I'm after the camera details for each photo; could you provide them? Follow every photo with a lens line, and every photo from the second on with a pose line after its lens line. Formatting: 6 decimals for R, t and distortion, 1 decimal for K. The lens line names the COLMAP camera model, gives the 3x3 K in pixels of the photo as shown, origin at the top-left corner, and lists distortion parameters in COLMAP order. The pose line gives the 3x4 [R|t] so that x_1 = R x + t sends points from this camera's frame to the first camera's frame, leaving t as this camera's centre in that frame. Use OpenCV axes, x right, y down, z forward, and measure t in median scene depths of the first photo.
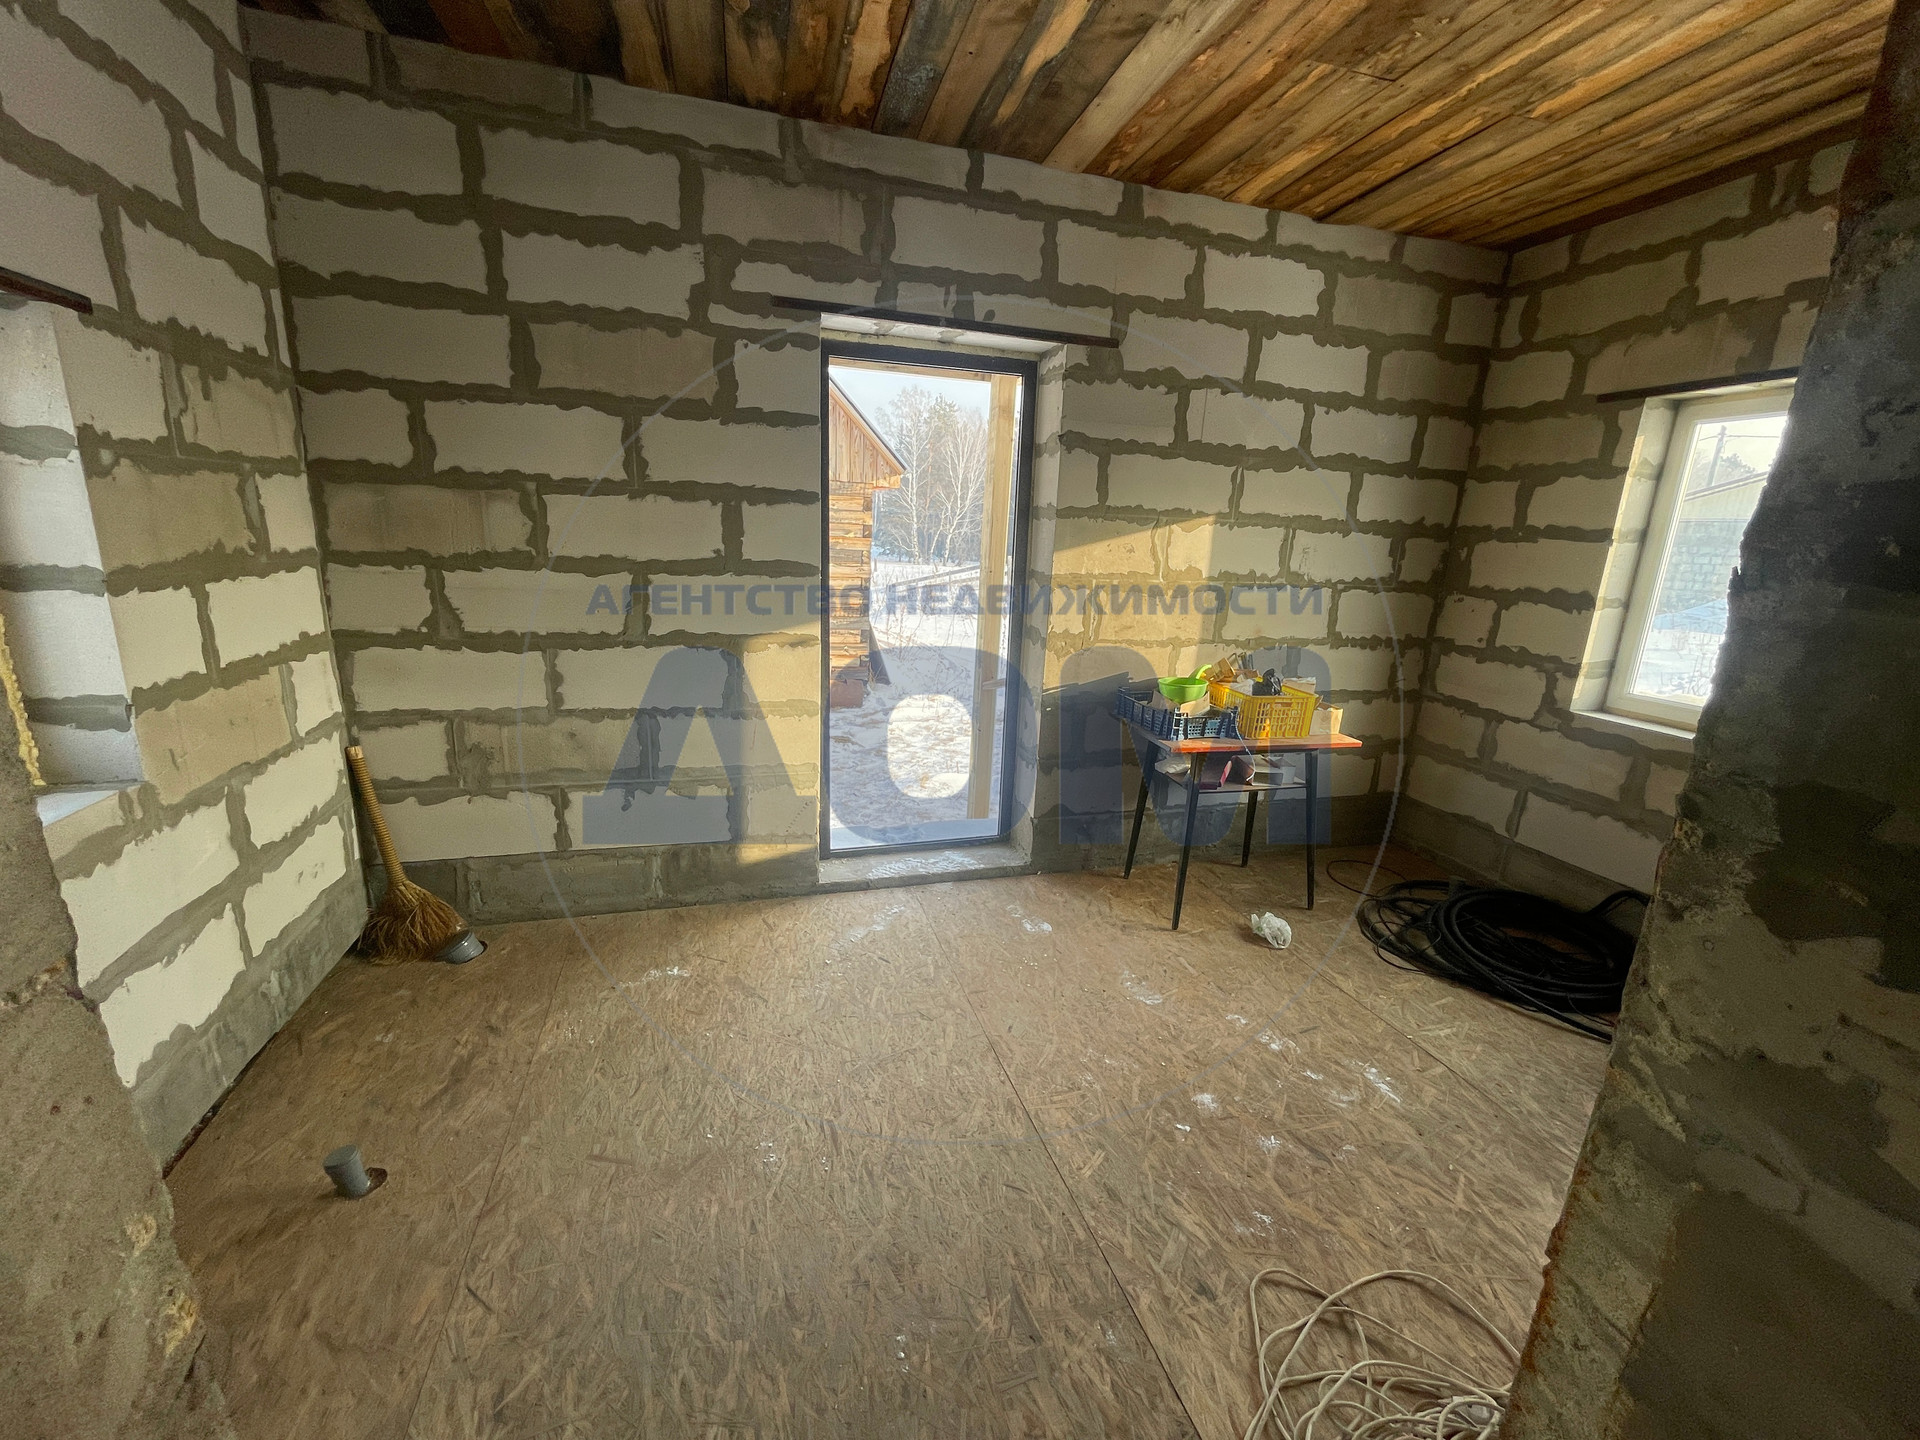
lens RADIAL K [[780.0, 0, 960.0], [0, 780.0, 720.0], [0, 0, 1]] dist [0.000041, -0.000198]
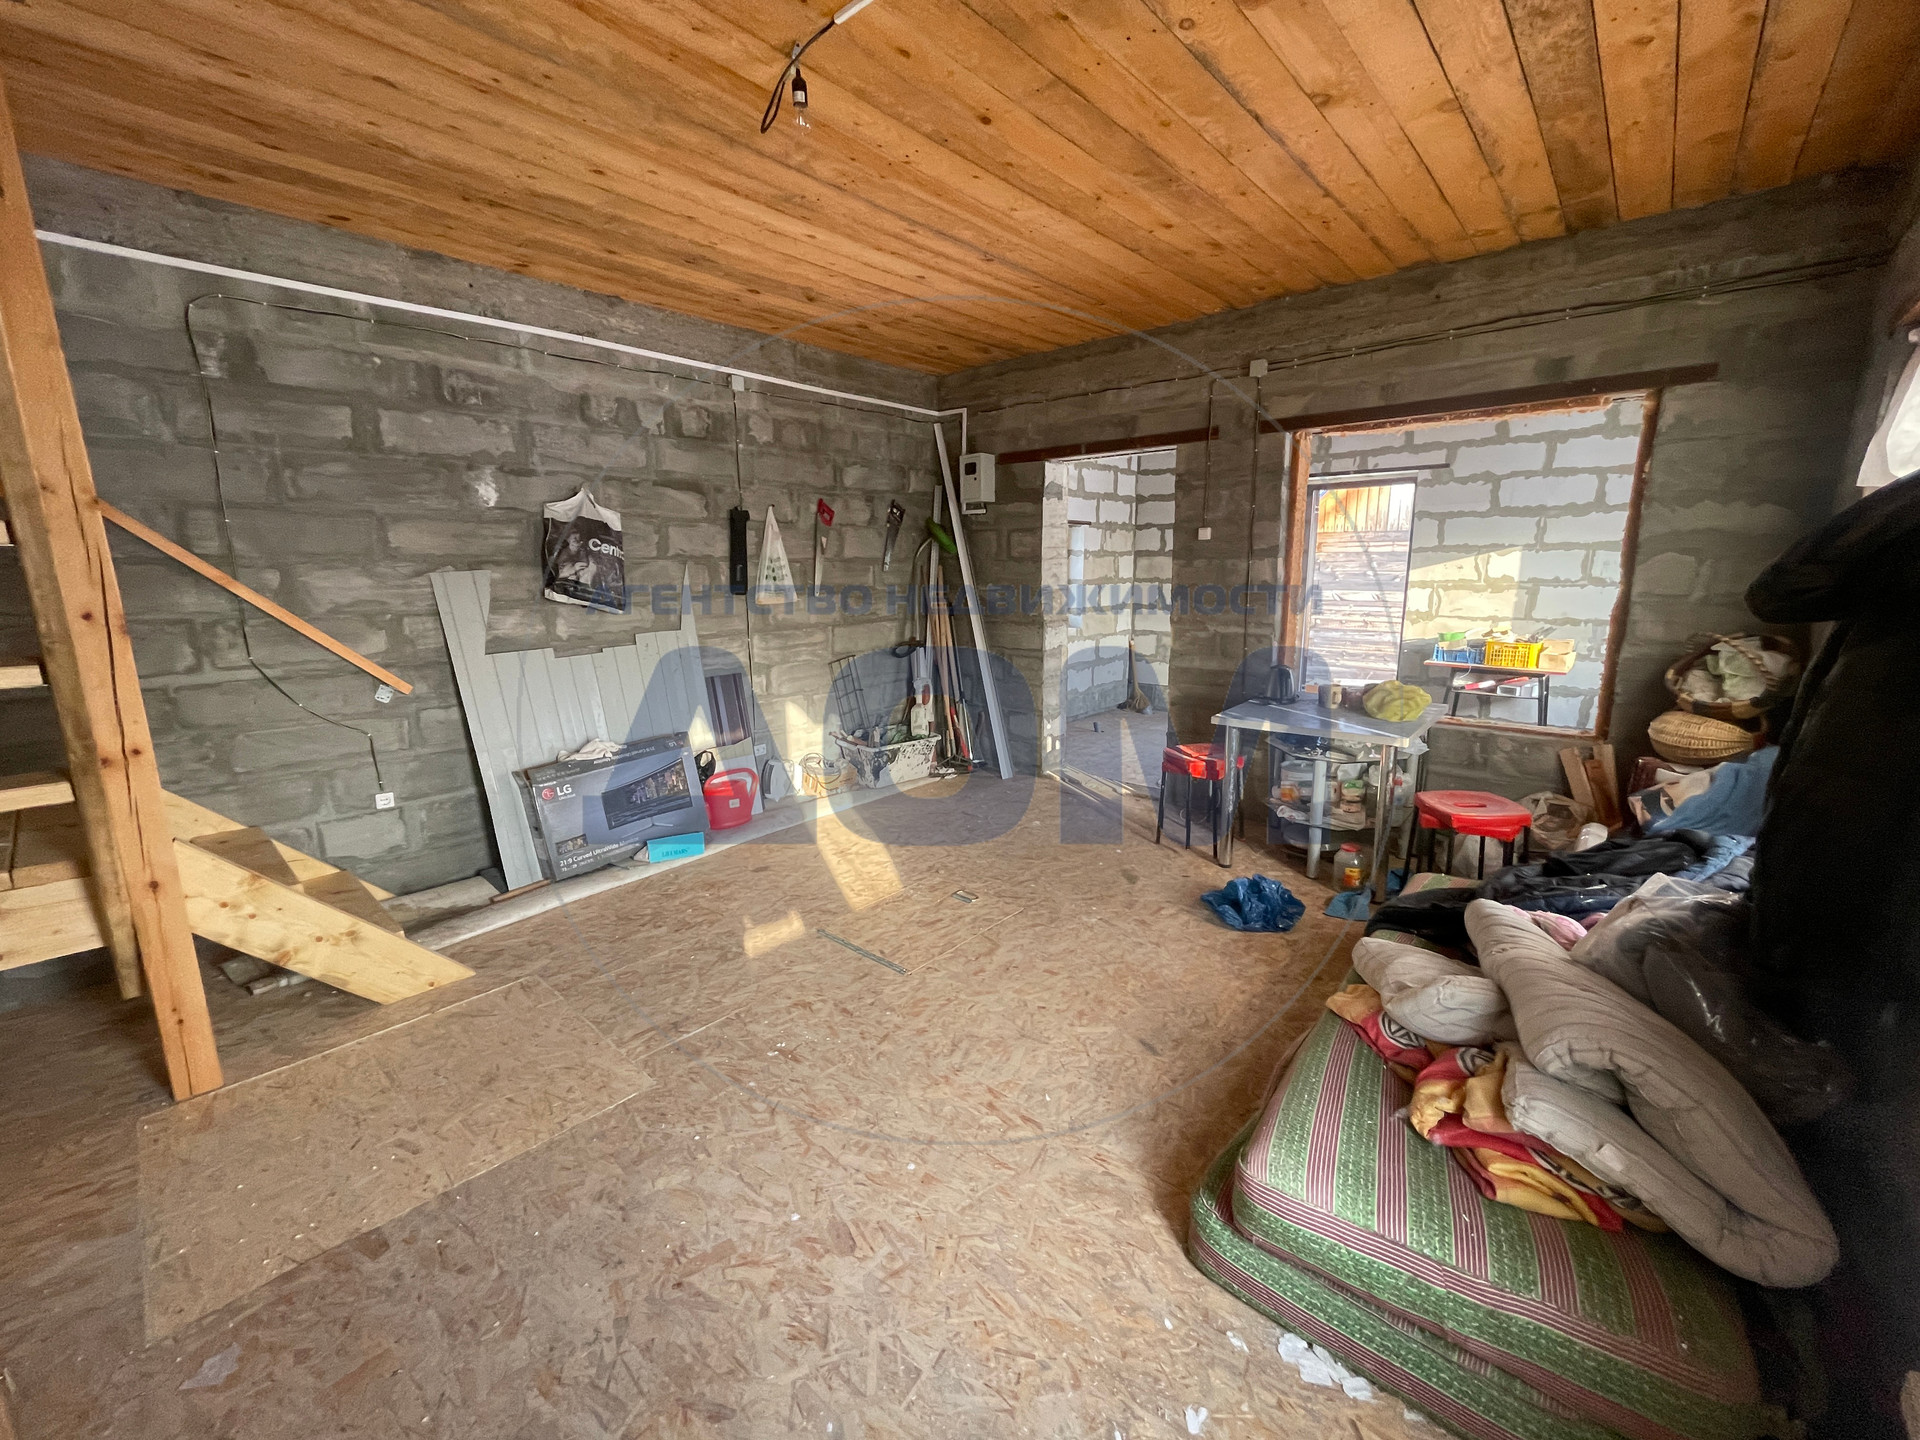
lens RADIAL K [[780.0, 0, 960.0], [0, 780.0, 720.0], [0, 0, 1]] dist [0.000041, -0.000198]
pose [[0.528850, 0.118023, -0.840469, 1.249366], [-0.176445, 0.983936, 0.027144, 0.315757], [0.830172, 0.133942, 0.541179, -0.999835]]
